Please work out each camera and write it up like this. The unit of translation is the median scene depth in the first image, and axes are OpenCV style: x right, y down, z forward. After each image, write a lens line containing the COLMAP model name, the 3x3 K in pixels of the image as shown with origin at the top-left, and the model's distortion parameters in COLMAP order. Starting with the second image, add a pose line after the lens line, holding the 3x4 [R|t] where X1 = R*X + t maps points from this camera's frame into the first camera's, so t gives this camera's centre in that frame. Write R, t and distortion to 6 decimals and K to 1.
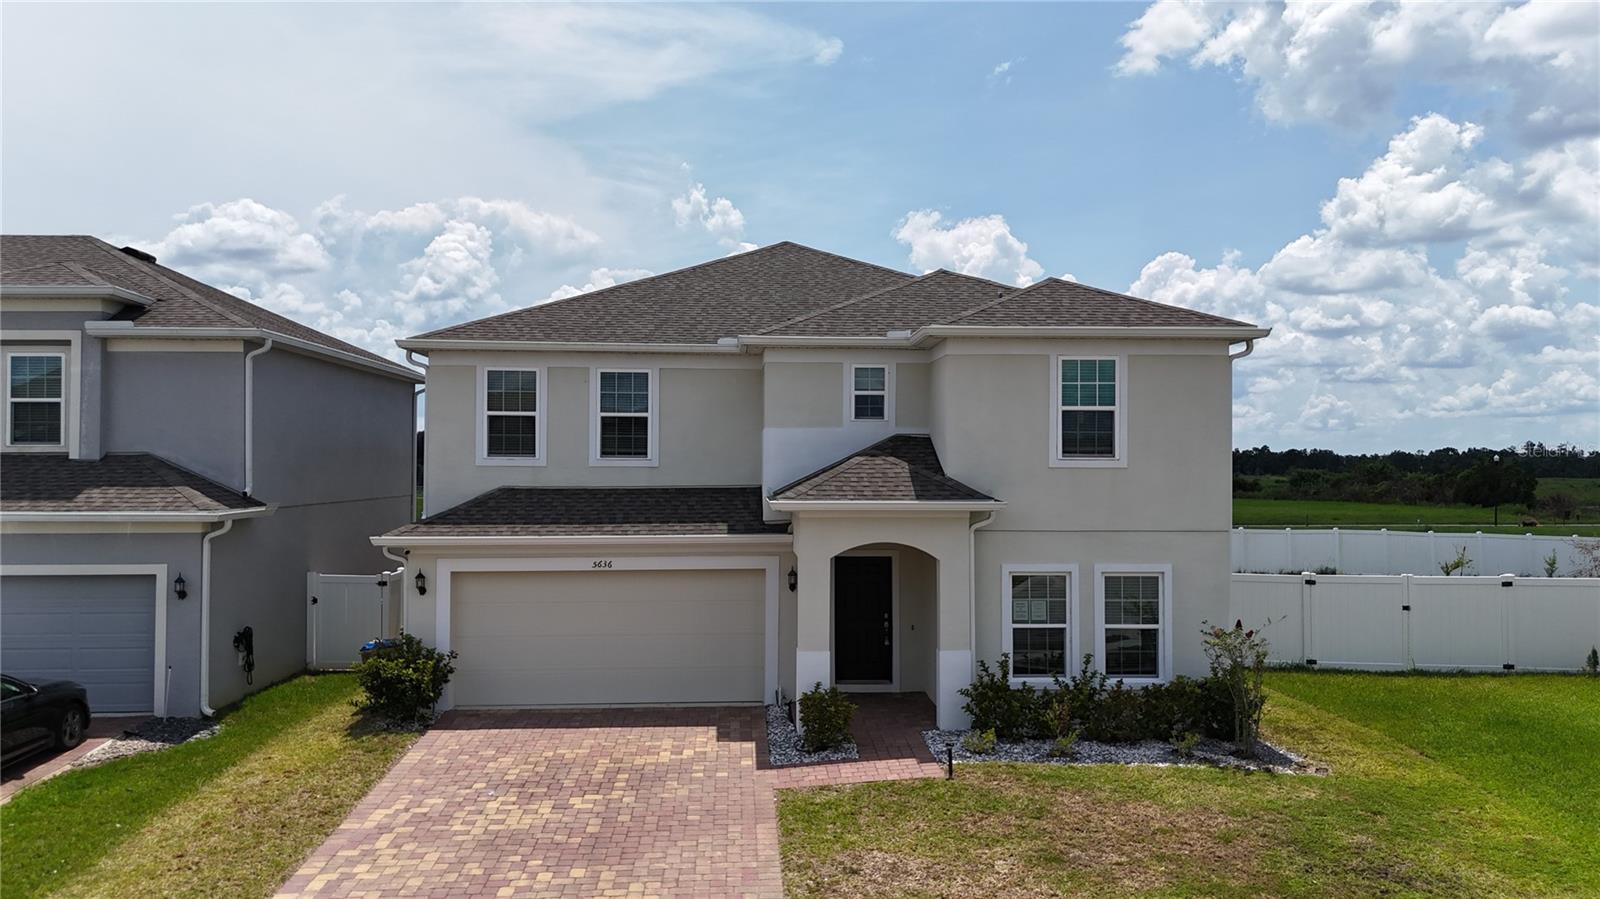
lens RADIAL K [[1177.9, 0, 805.5], [0, 1177.9, 447.2], [0, 0, 1]] dist [0.065681, -0.067204]
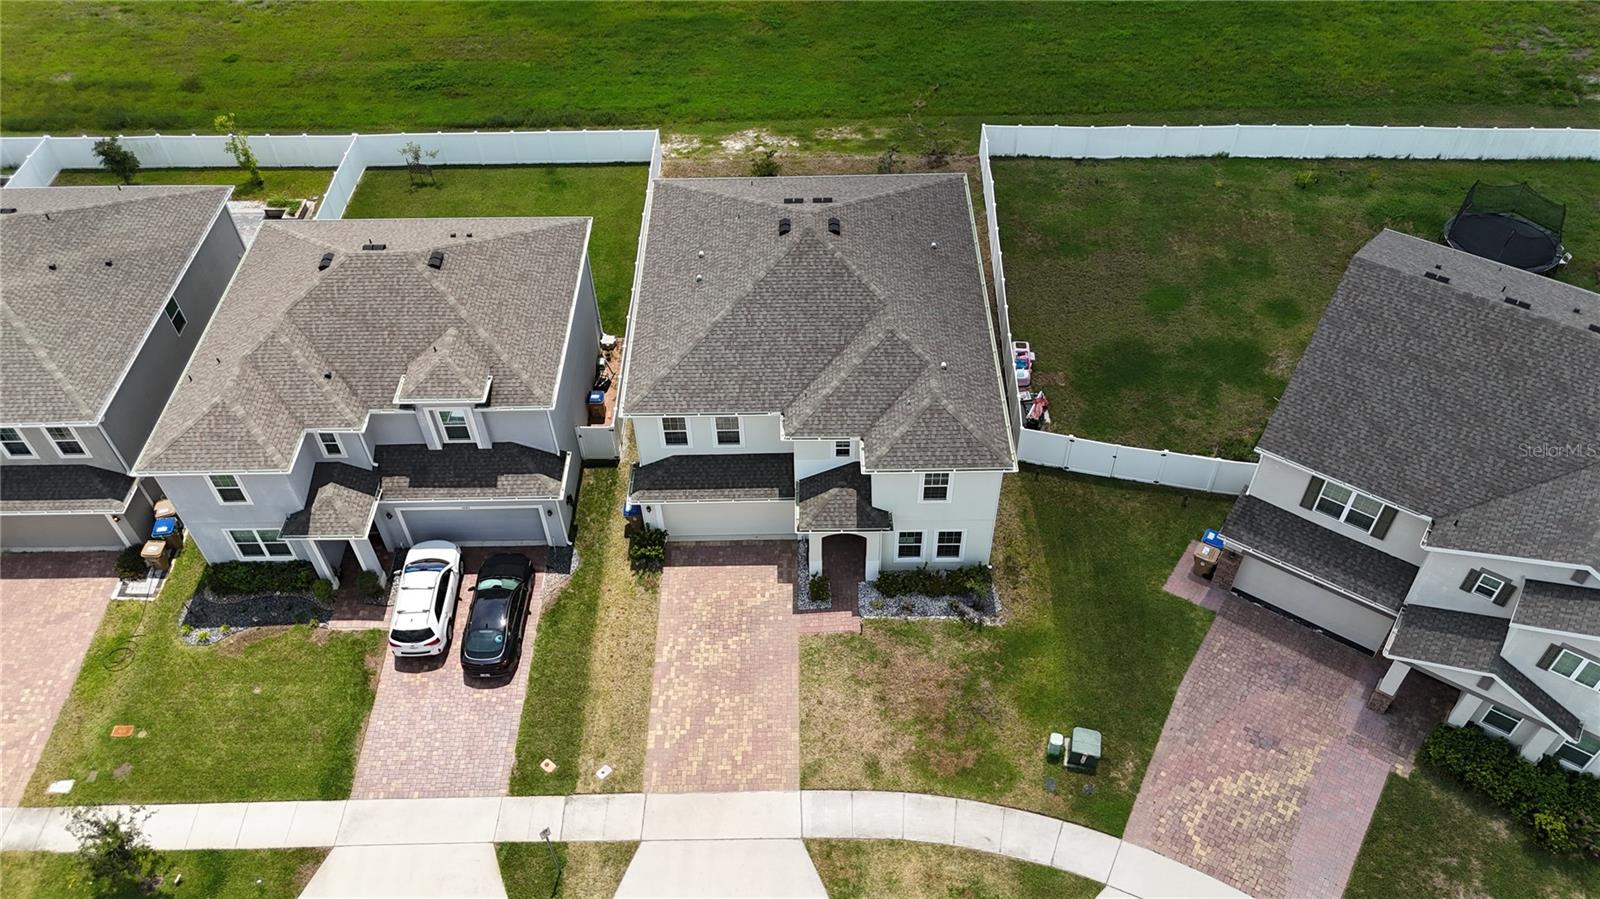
lens RADIAL K [[1170.6, 0, 805.8], [0, 1170.6, 443.1], [0, 0, 1]] dist [0.100569, -0.147857]
pose [[0.998459, 0.022603, -0.050691, 0.102375], [0.021288, 0.687503, 0.725869, -1.724916], [0.051257, -0.725829, 0.685962, -0.493037]]
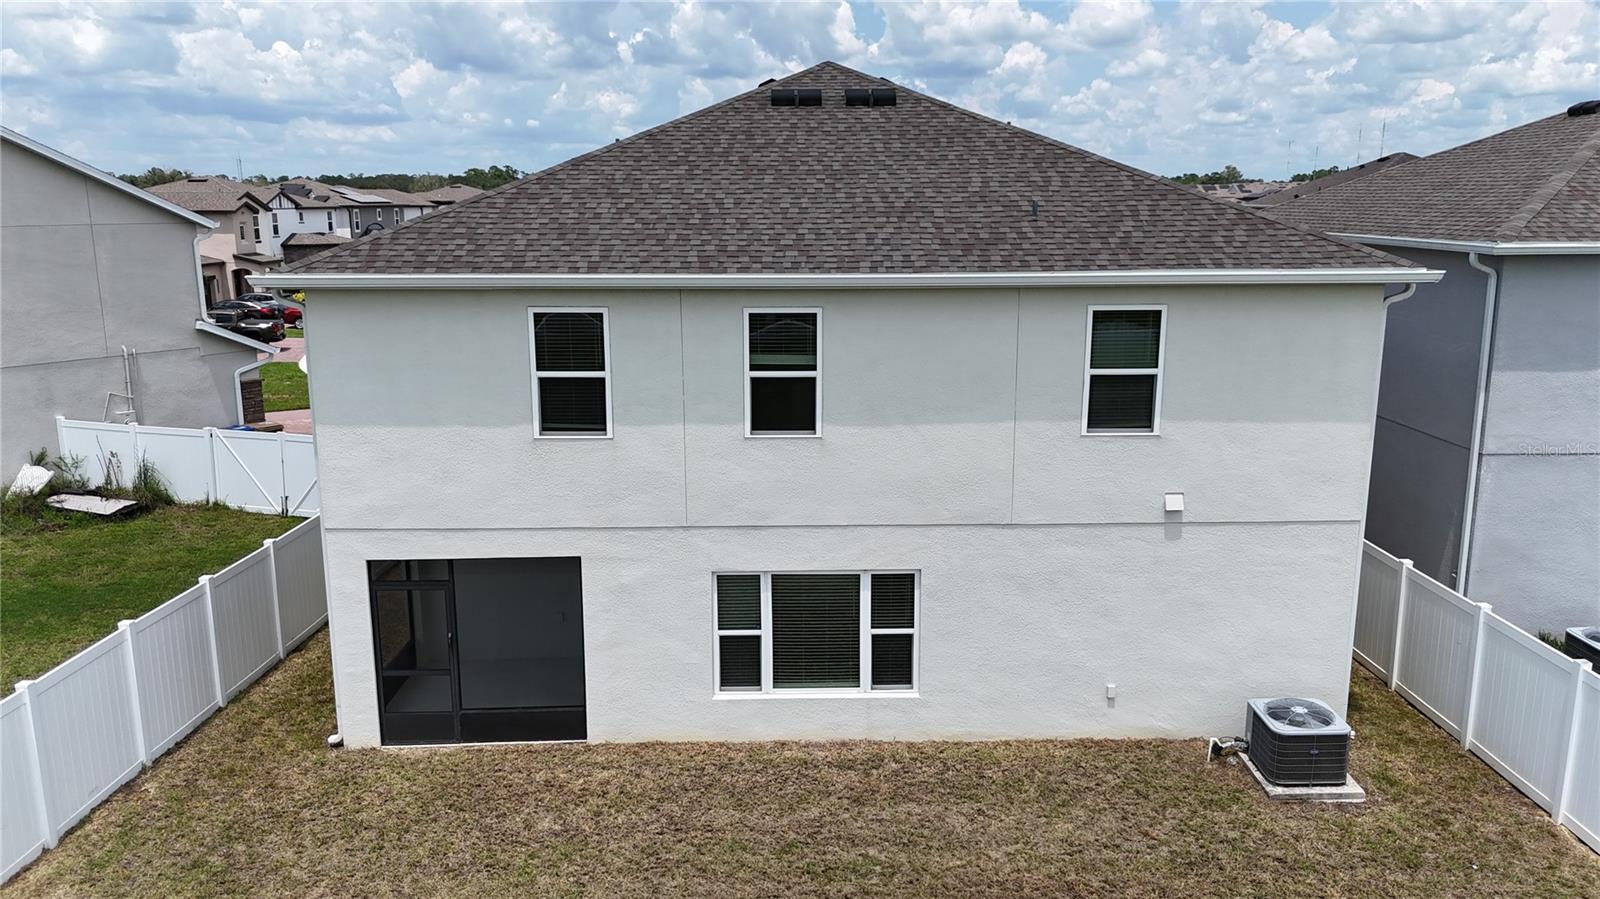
lens RADIAL K [[1216.2, 0, 807.9], [0, 1216.2, 449.6], [0, 0, 1]] dist [0.027878, -0.005024]
pose [[-0.999397, -0.010817, 0.032981, -0.049932], [-0.003773, 0.978427, 0.206558, -0.151152], [-0.034504, 0.206309, -0.977878, 2.719201]]
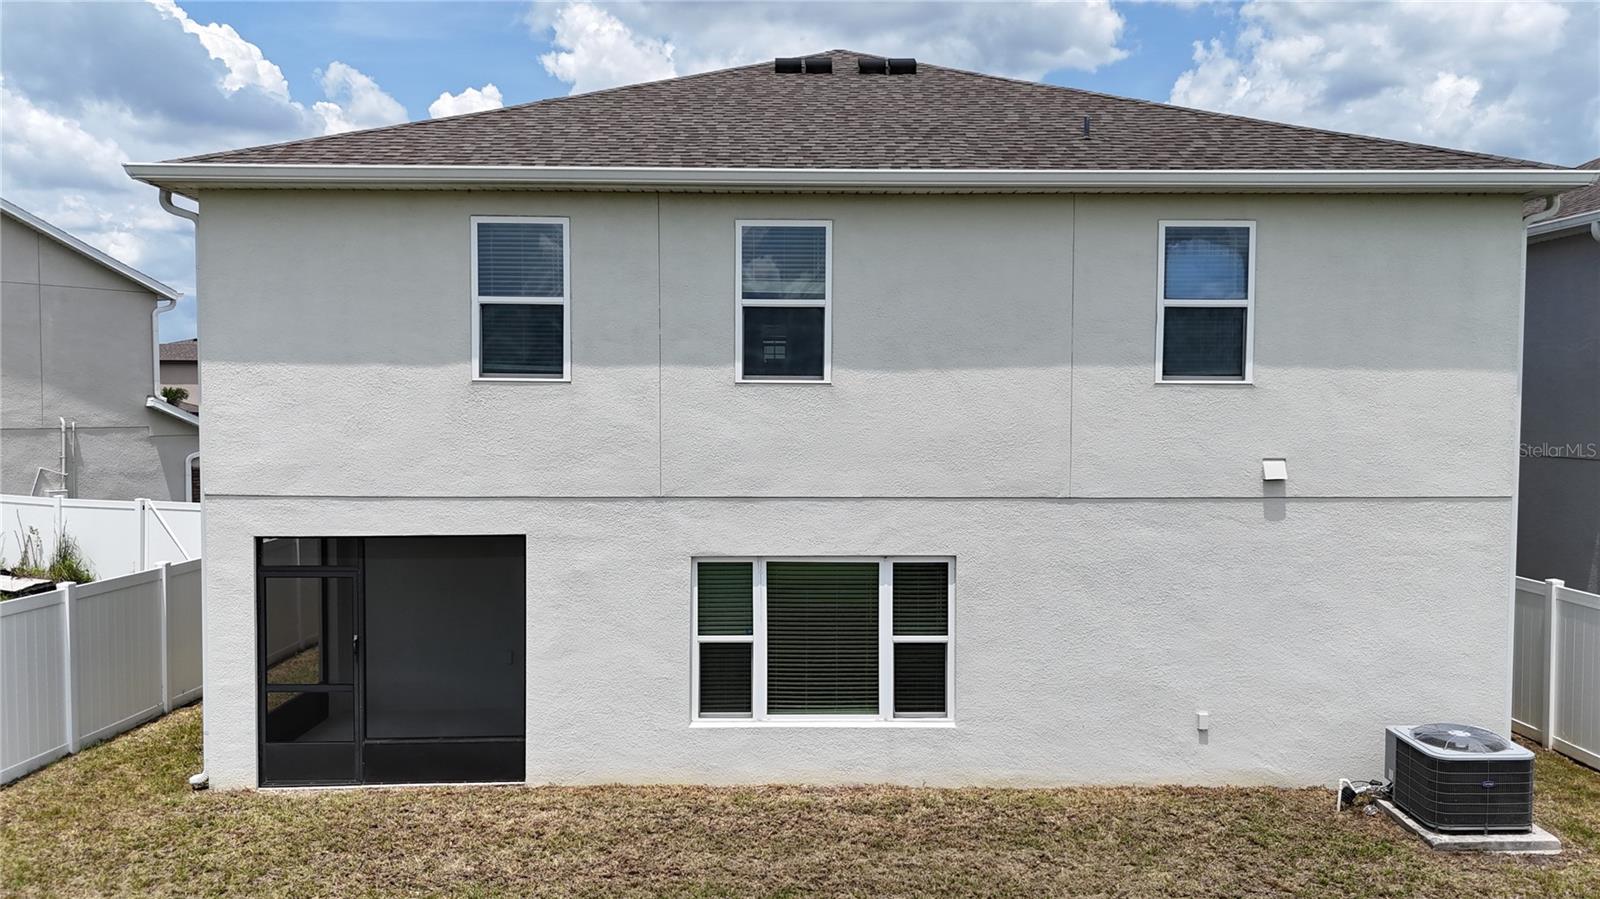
lens RADIAL K [[1216.2, 0, 807.9], [0, 1216.2, 449.6], [0, 0, 1]] dist [0.027878, -0.005024]
pose [[-0.999110, -0.010974, 0.040718, -0.046755], [-0.009143, 0.998950, 0.044900, 0.017460], [-0.041168, 0.044488, -0.998161, 2.573499]]
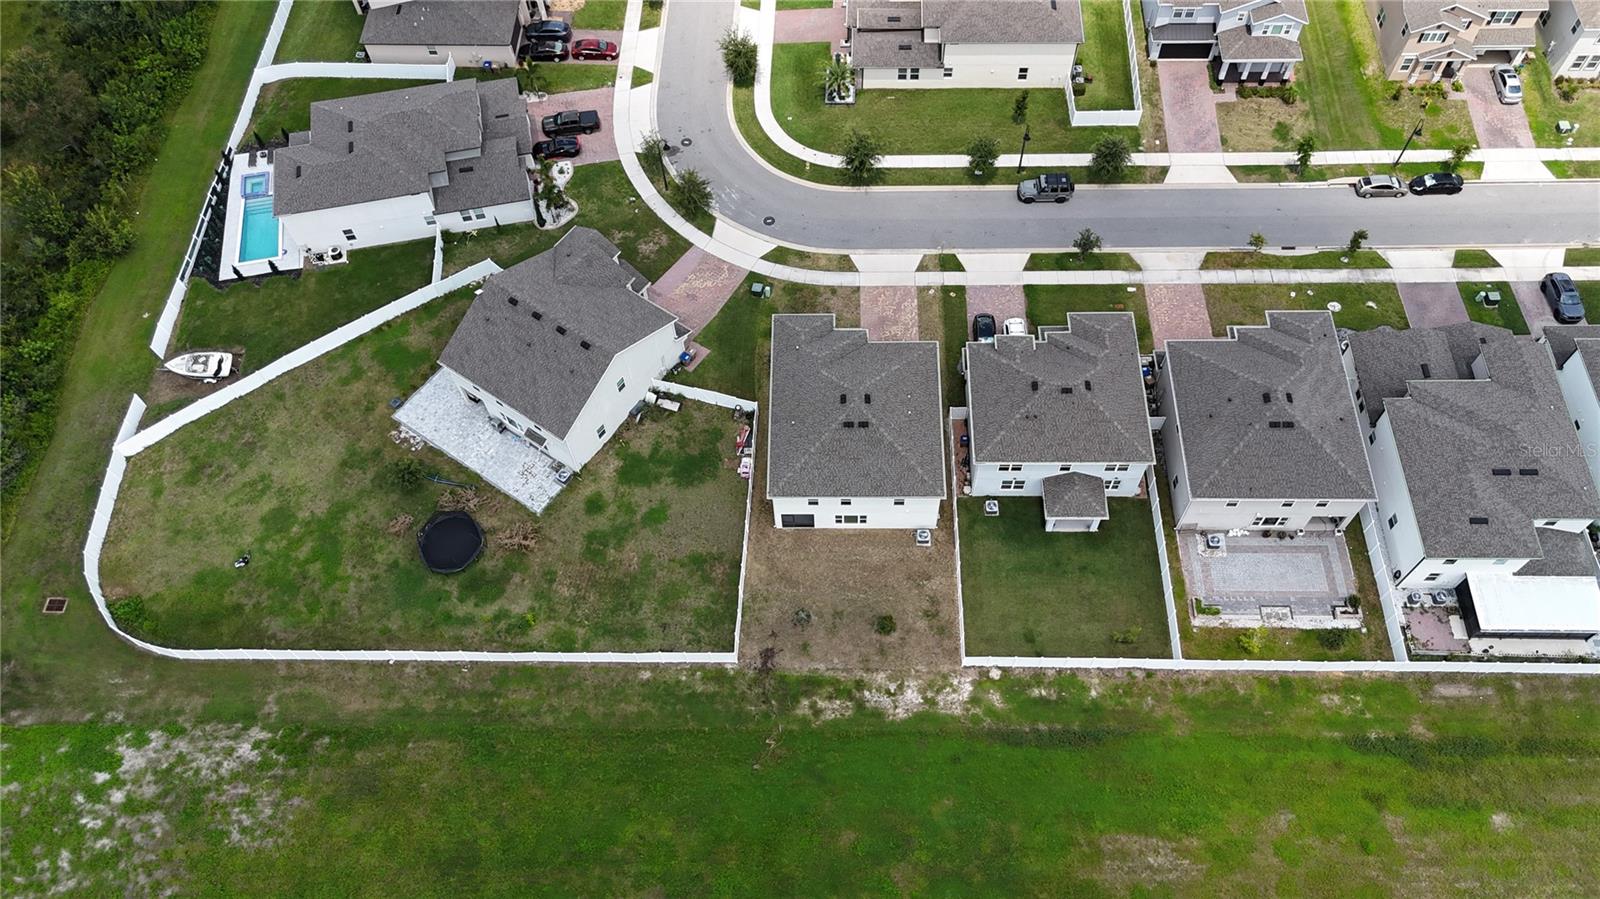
lens RADIAL K [[1177.9, 0, 805.5], [0, 1177.9, 447.2], [0, 0, 1]] dist [0.065681, -0.067204]
pose [[-0.997080, -0.047838, 0.059528, -0.122834], [0.027845, 0.498092, 0.866677, -4.544874], [-0.071111, 0.865804, -0.495305, 4.232422]]
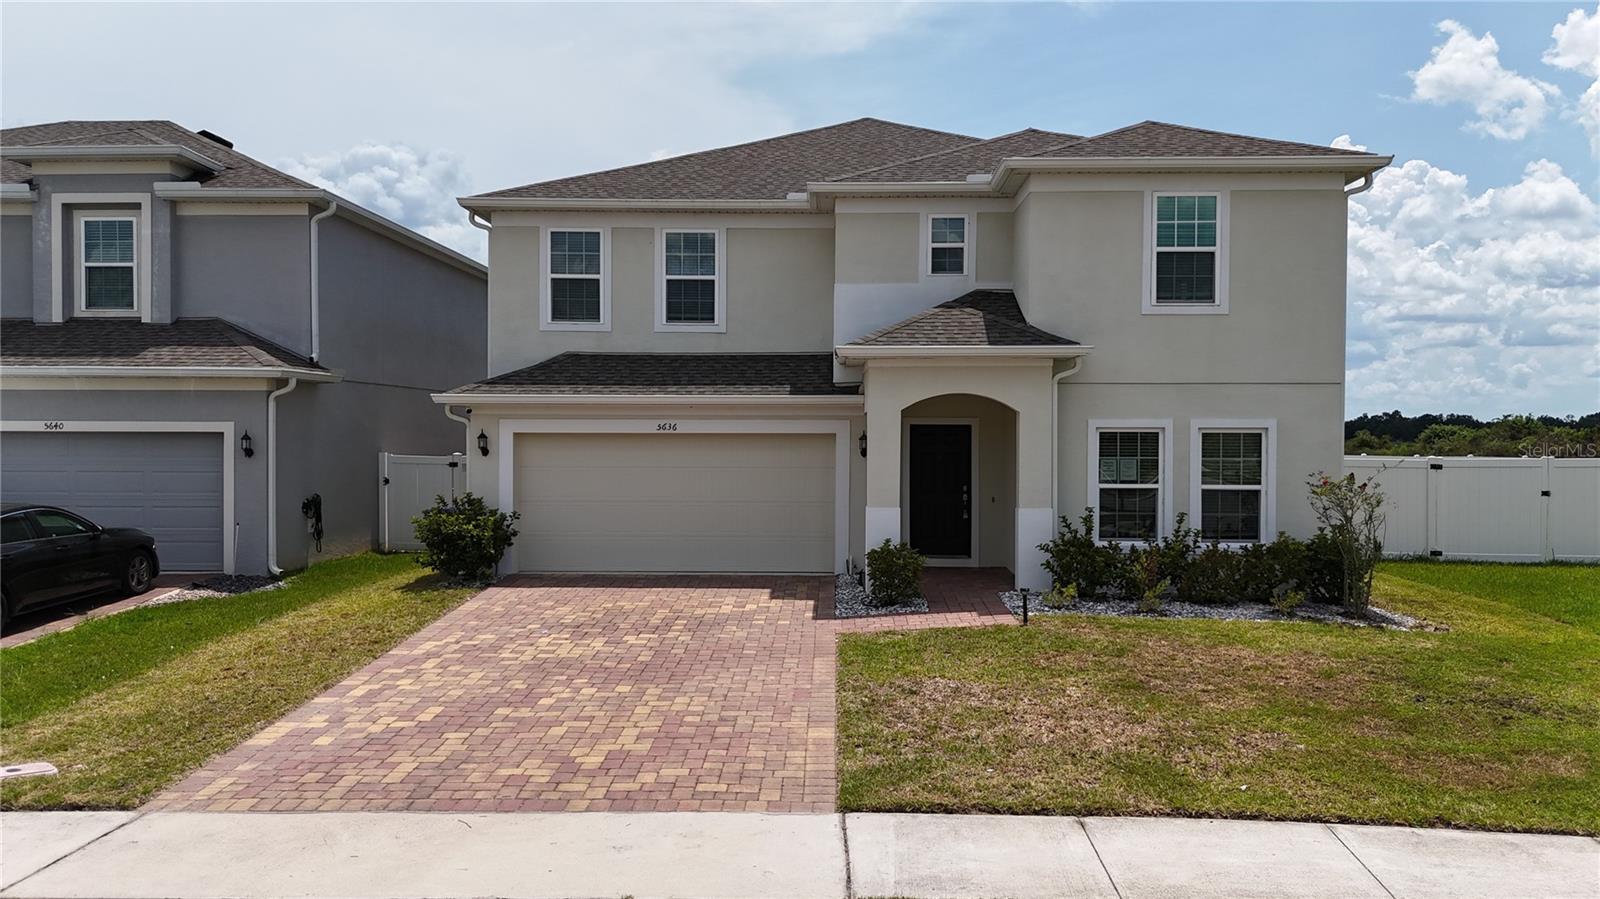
lens RADIAL K [[1201.0, 0, 804.7], [0, 1201.0, 449.3], [0, 0, 1]] dist [0.058946, -0.061620]
pose [[0.996413, 0.002915, -0.084577, 0.024400], [-0.000486, 0.999587, 0.028722, 0.095346], [0.084626, -0.028578, 0.996003, 0.036441]]
